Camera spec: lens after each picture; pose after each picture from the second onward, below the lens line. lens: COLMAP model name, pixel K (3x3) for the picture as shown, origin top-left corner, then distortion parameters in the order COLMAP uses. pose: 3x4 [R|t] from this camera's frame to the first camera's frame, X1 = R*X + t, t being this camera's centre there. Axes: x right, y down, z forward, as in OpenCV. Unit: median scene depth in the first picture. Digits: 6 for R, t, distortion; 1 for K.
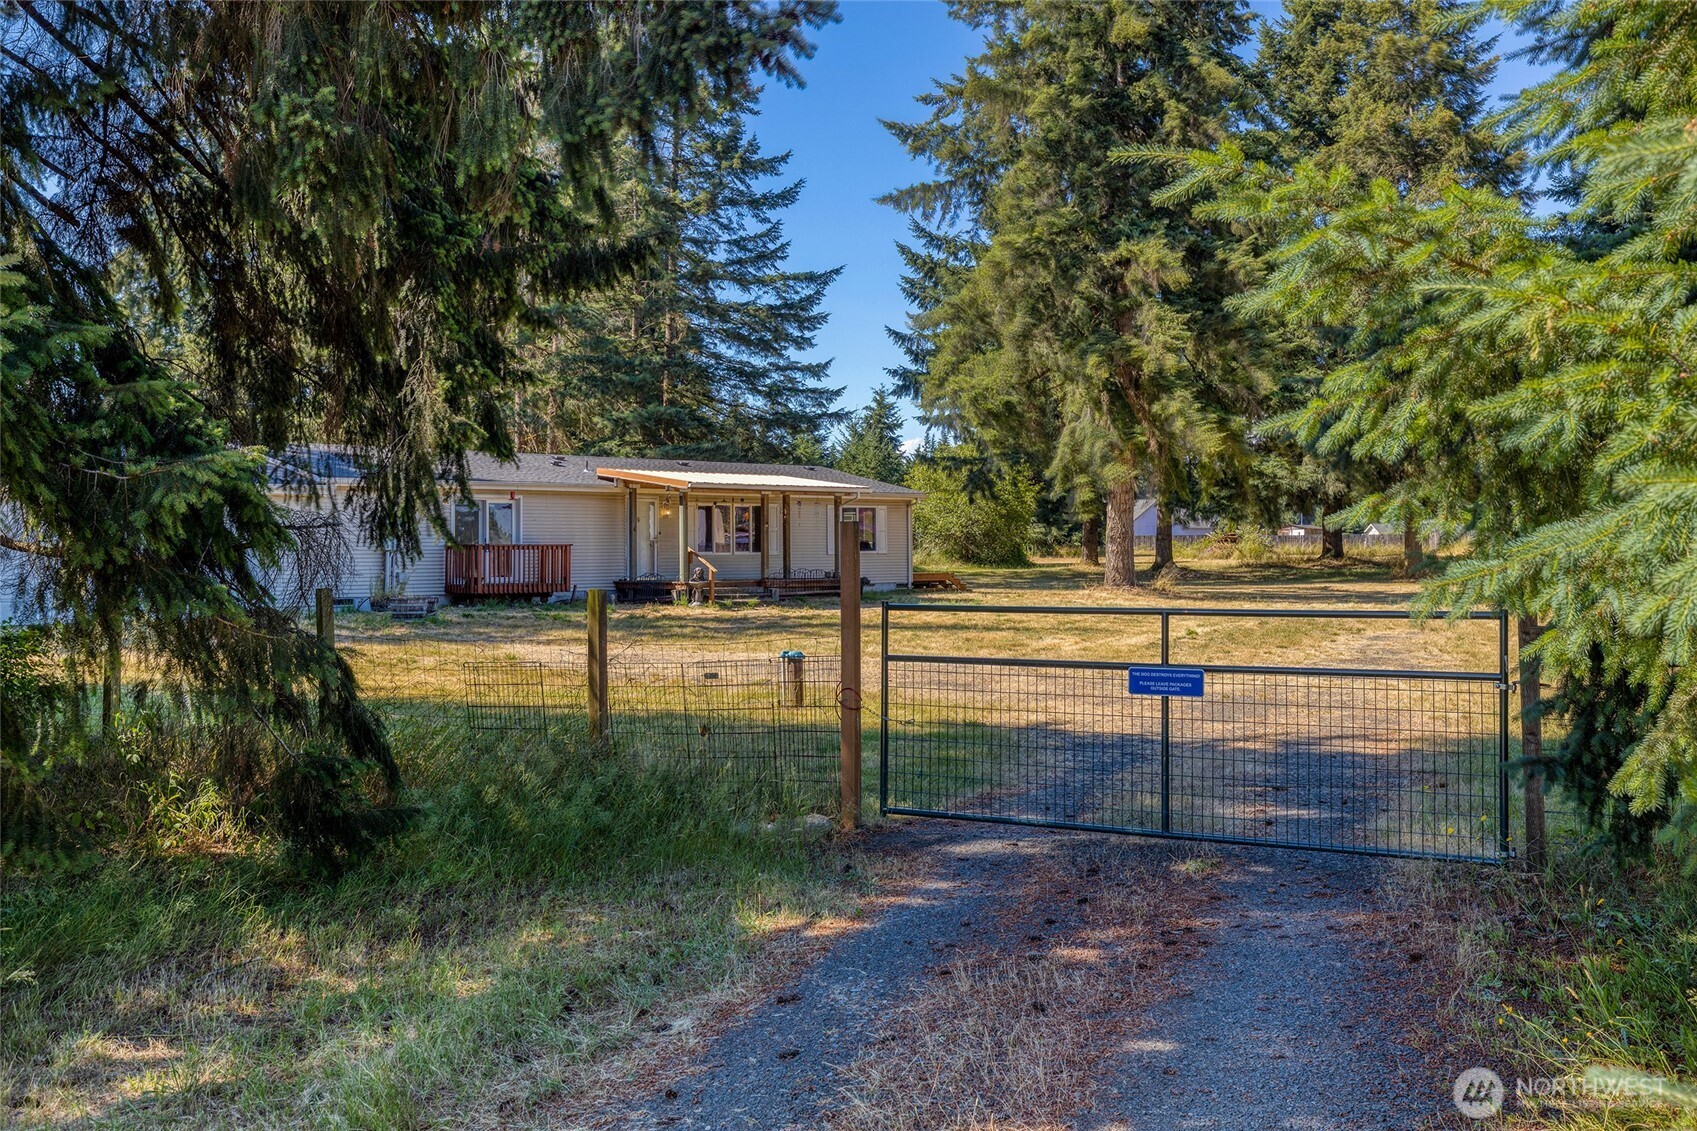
lens RADIAL K [[1714.4, 0, 850.1], [0, 1714.4, 561.9], [0, 0, 1]] dist [0.015334, 0.000000]
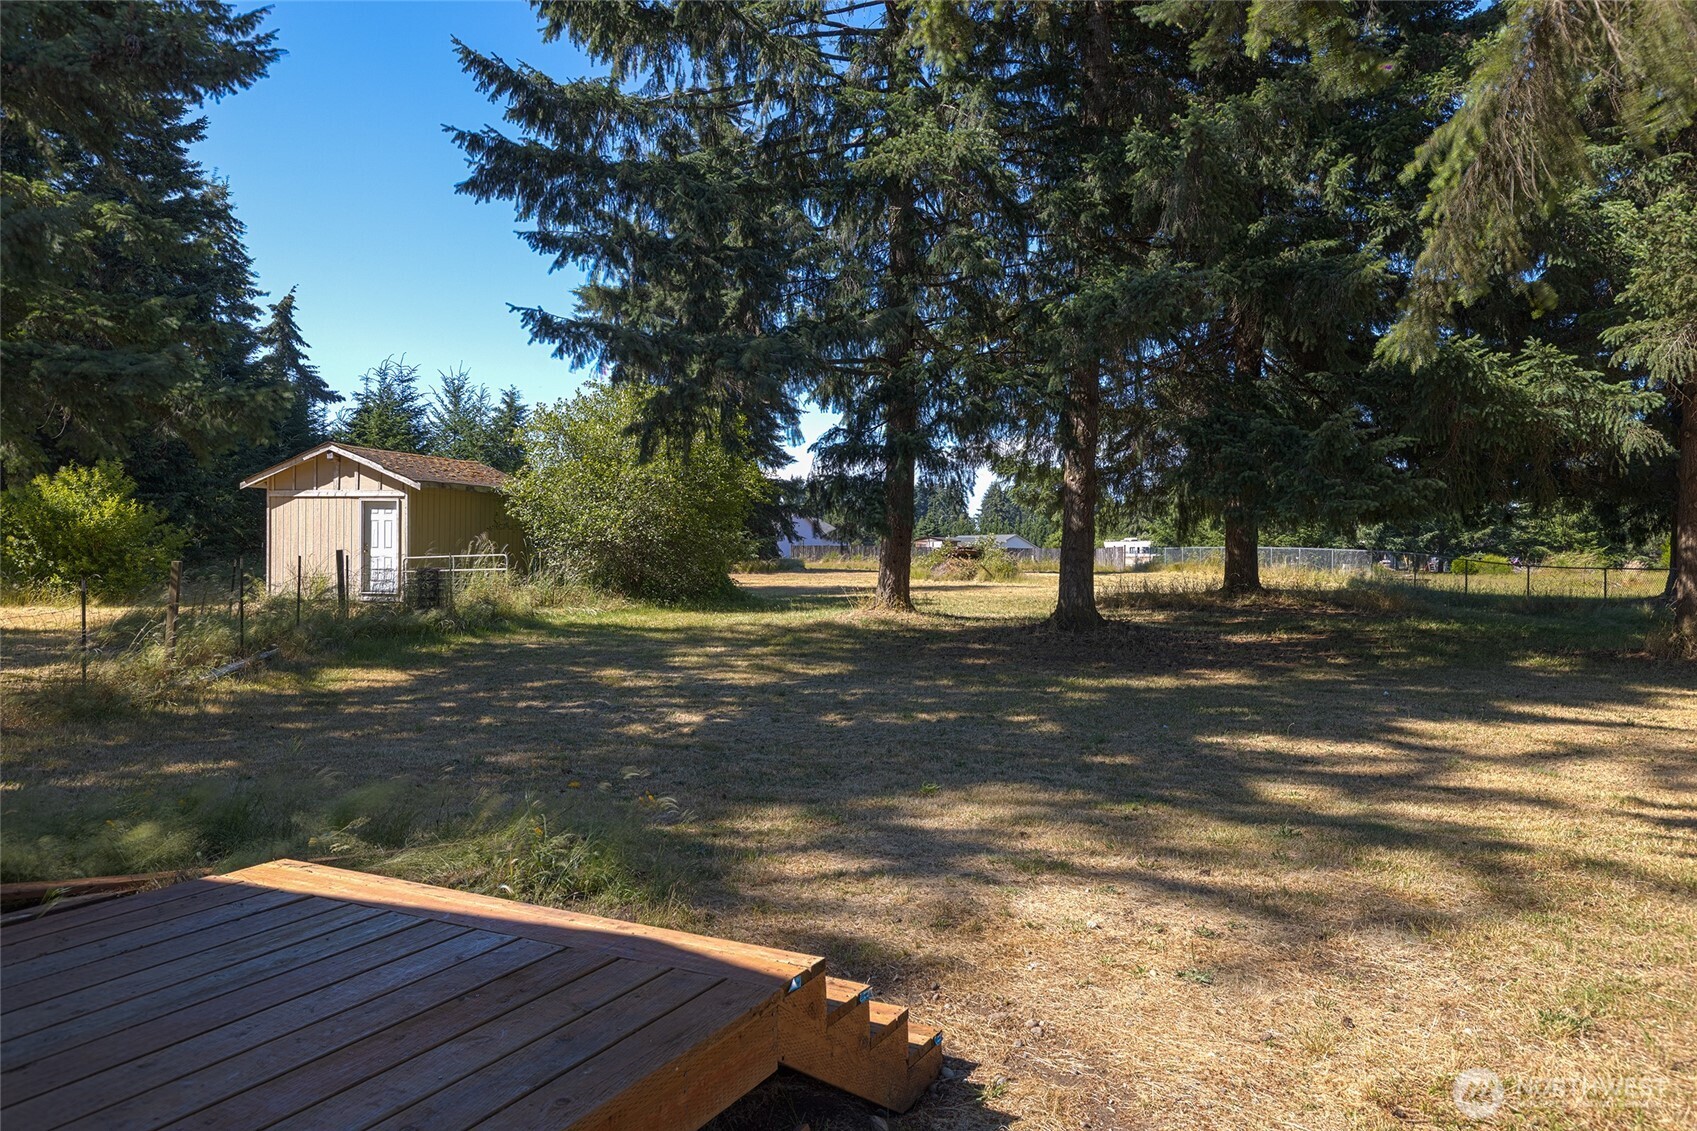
lens RADIAL K [[1171.8, 0, 848.7], [0, 1171.8, 571.3], [0, 0, 1]] dist [0.003293, 0.000173]
pose [[0.961468, 0.009418, 0.274755, 0.041097], [-0.005779, 0.999885, -0.014051, -0.003843], [-0.274856, 0.011922, 0.961412, 0.798683]]
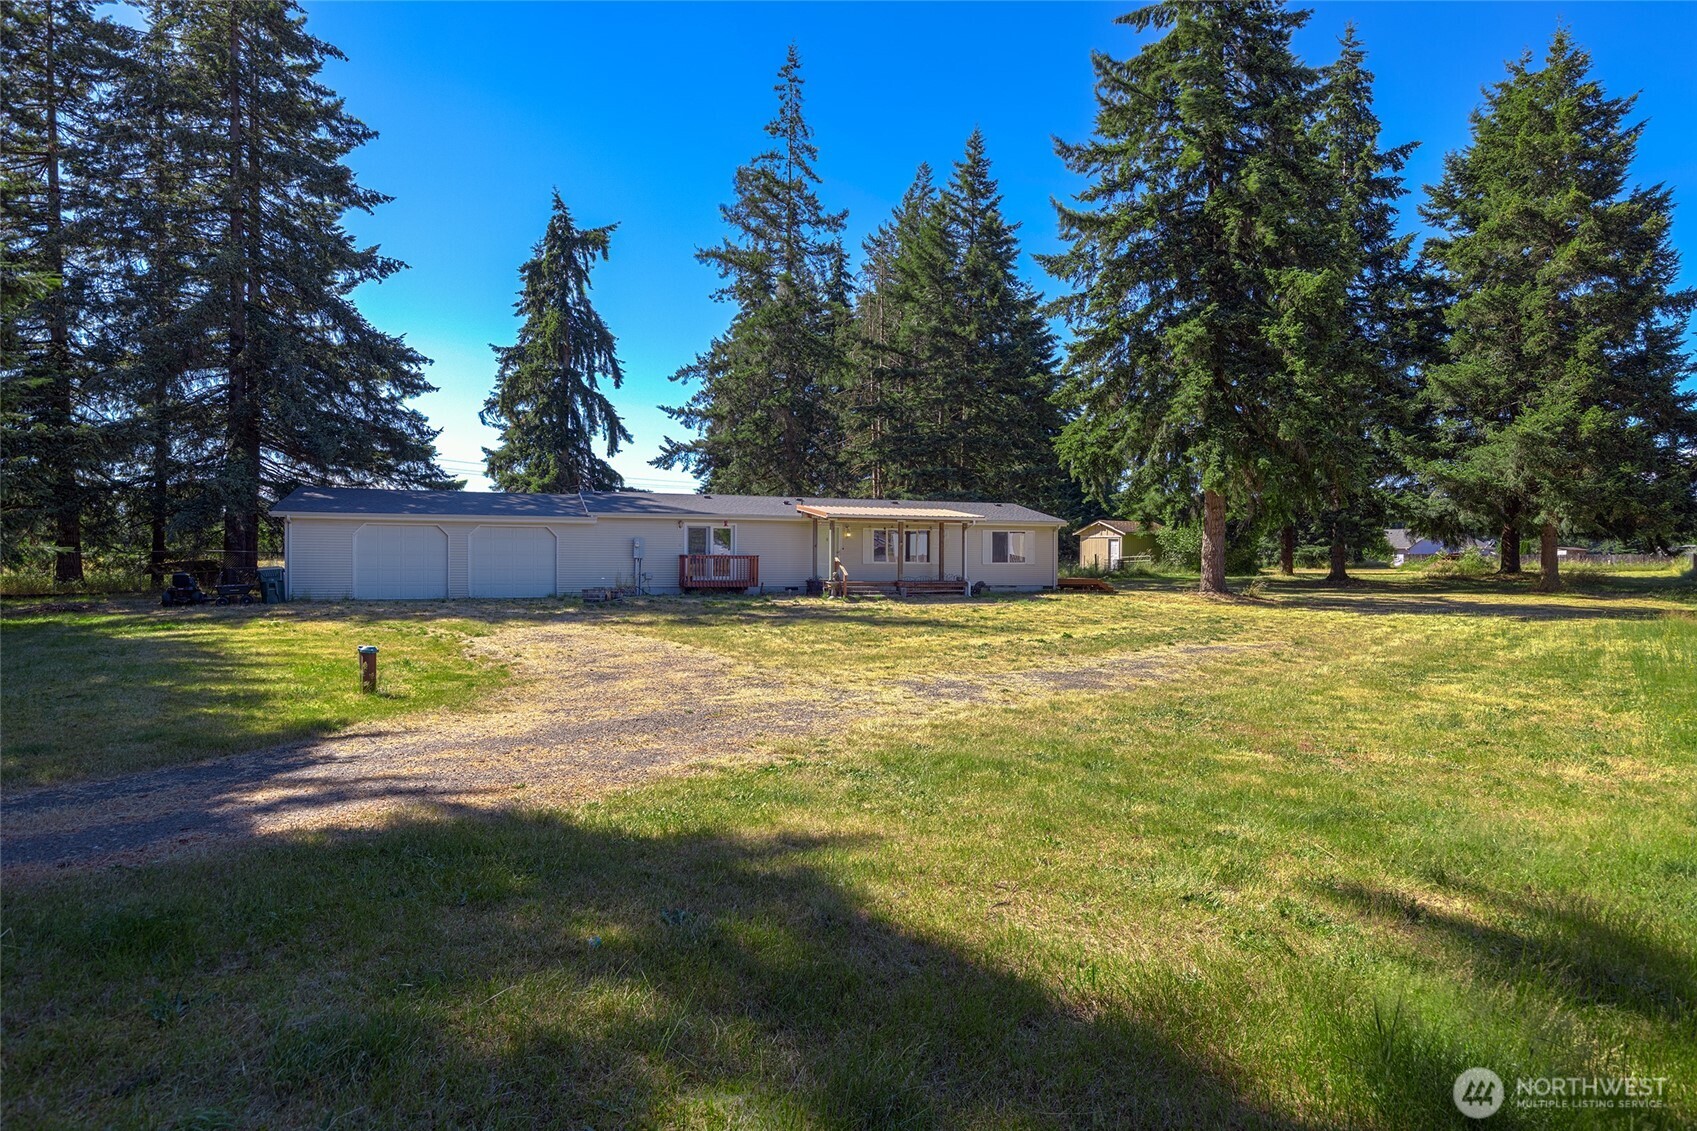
lens RADIAL K [[959.6, 0, 846.4], [0, 959.6, 567.0], [0, 0, 1]] dist [-0.002669, -0.000363]
pose [[0.890660, 0.016026, -0.454387, 0.210722], [-0.015049, 0.999870, 0.005768, -0.004408], [0.454421, 0.001701, 0.890785, 0.202893]]
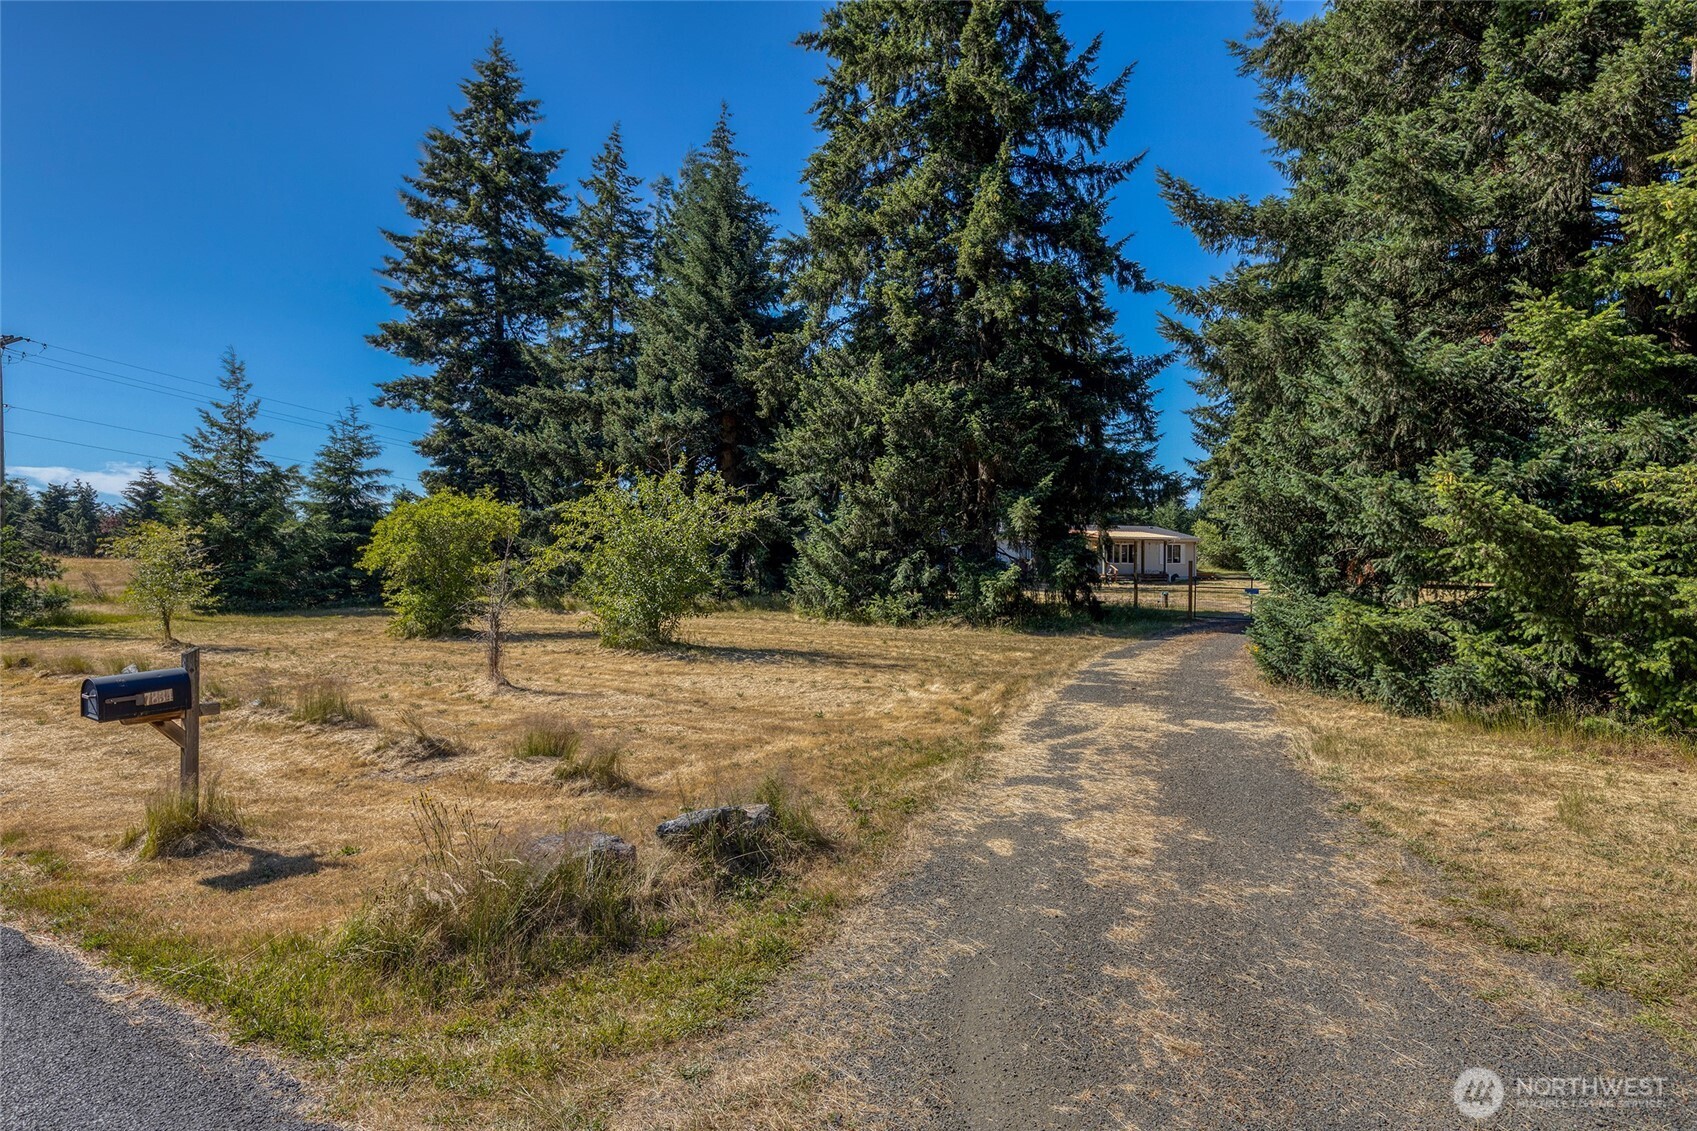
lens RADIAL K [[959.6, 0, 852.0], [0, 959.6, 561.3], [0, 0, 1]] dist [-0.002669, -0.000363]
pose [[0.953261, 0.011921, -0.301913, -0.016071], [-0.012253, 0.999925, 0.000794, -0.003598], [0.301900, 0.002943, 0.953335, -0.377705]]
